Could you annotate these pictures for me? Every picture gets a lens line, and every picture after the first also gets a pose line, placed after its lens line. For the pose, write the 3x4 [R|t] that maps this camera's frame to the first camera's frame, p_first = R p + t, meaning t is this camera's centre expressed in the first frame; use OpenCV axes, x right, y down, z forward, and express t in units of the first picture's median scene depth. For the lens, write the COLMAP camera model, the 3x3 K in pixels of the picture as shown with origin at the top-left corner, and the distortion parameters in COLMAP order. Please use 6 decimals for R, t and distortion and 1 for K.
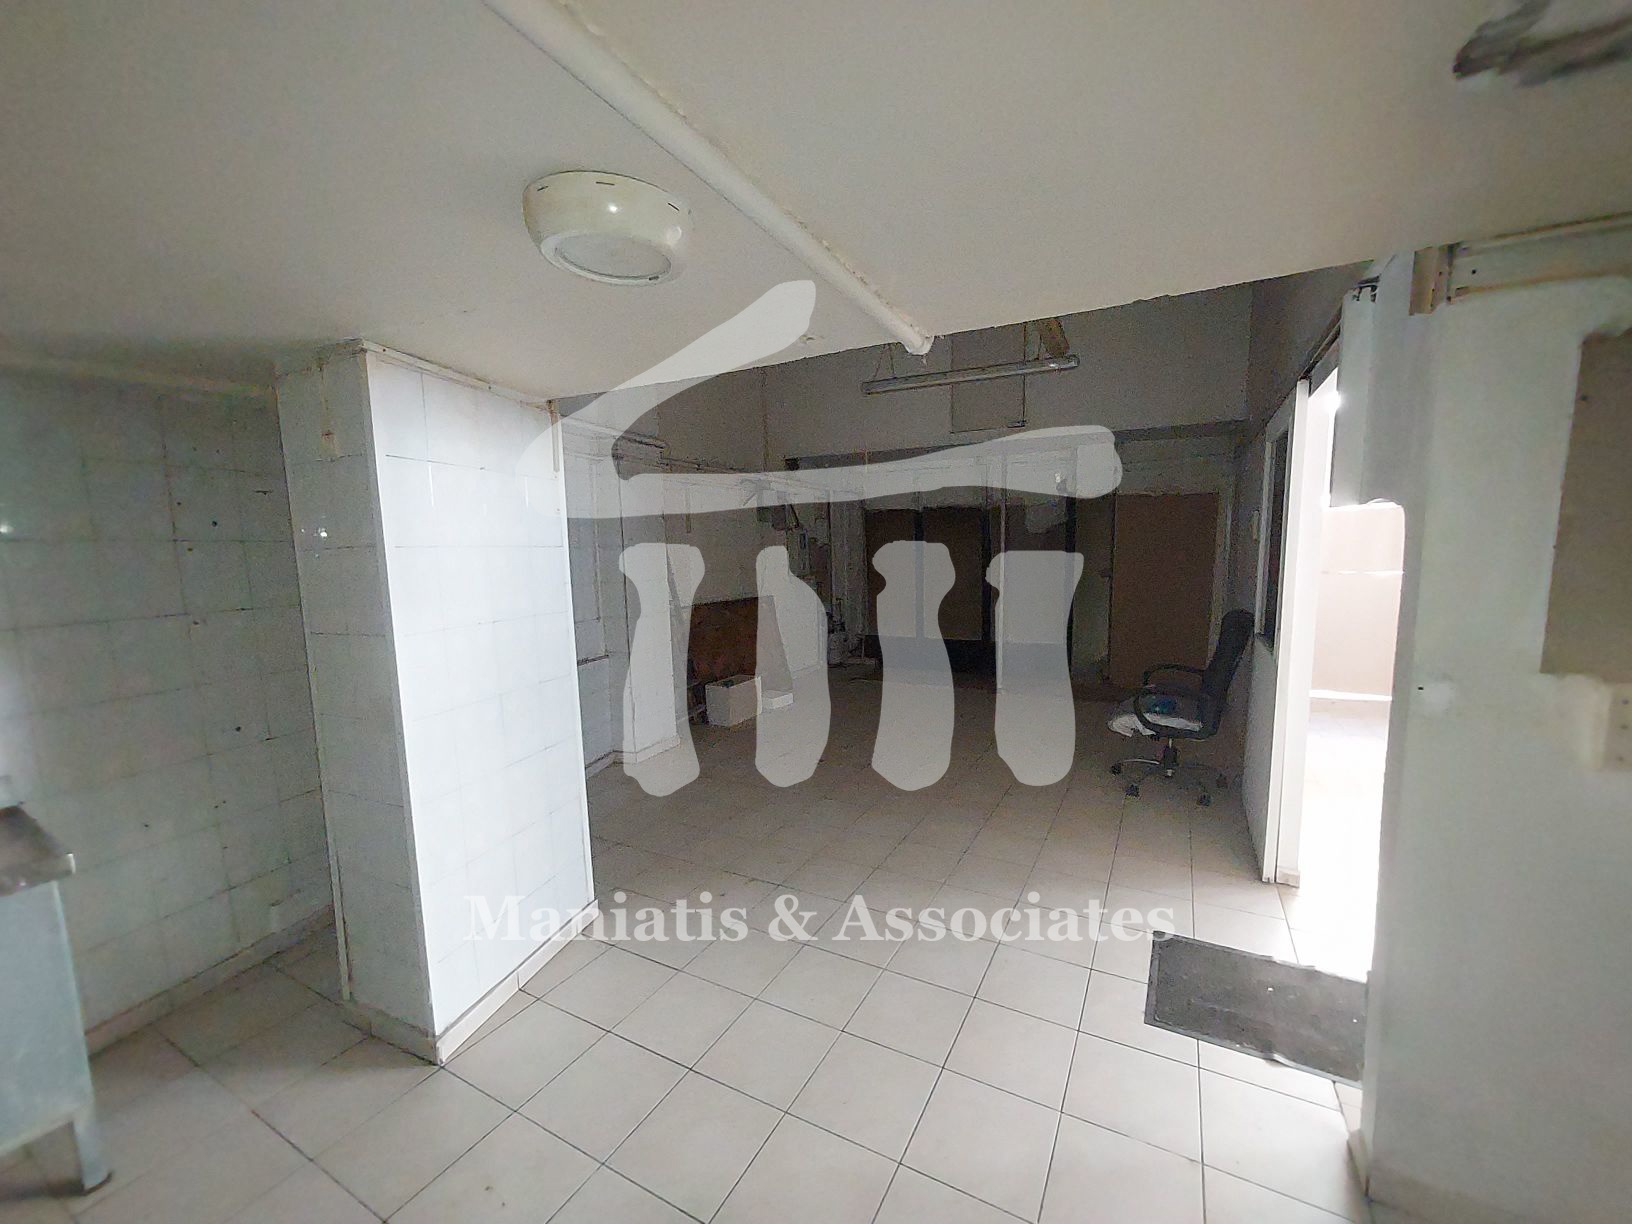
lens RADIAL K [[646.0, 0, 833.6], [0, 646.0, 623.5], [0, 0, 1]] dist [-0.006806, 0.000027]
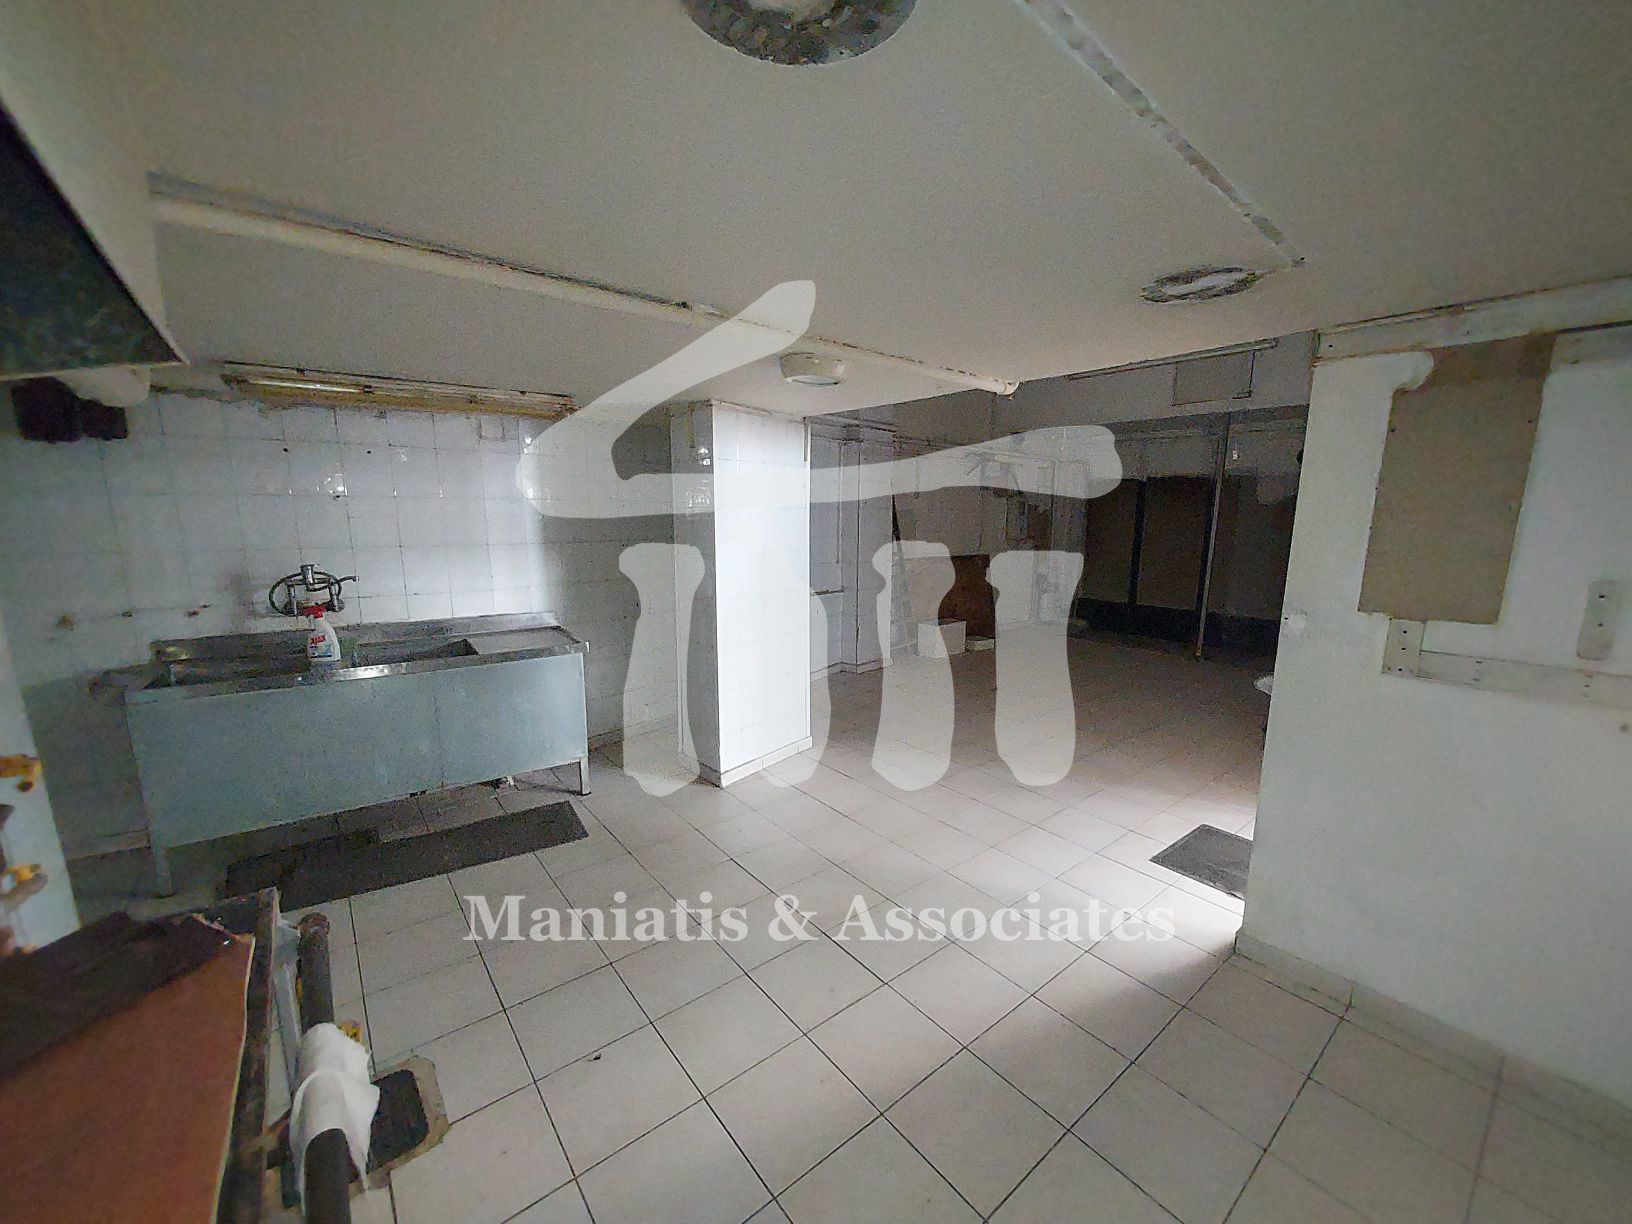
lens RADIAL K [[646.0, 0, 833.6], [0, 646.0, 623.5], [0, 0, 1]] dist [-0.006806, 0.000027]
pose [[0.918967, 0.094875, -0.382752, 0.346603], [-0.072975, 0.994777, 0.071370, 0.055308], [0.387524, -0.037655, 0.921090, -0.563742]]
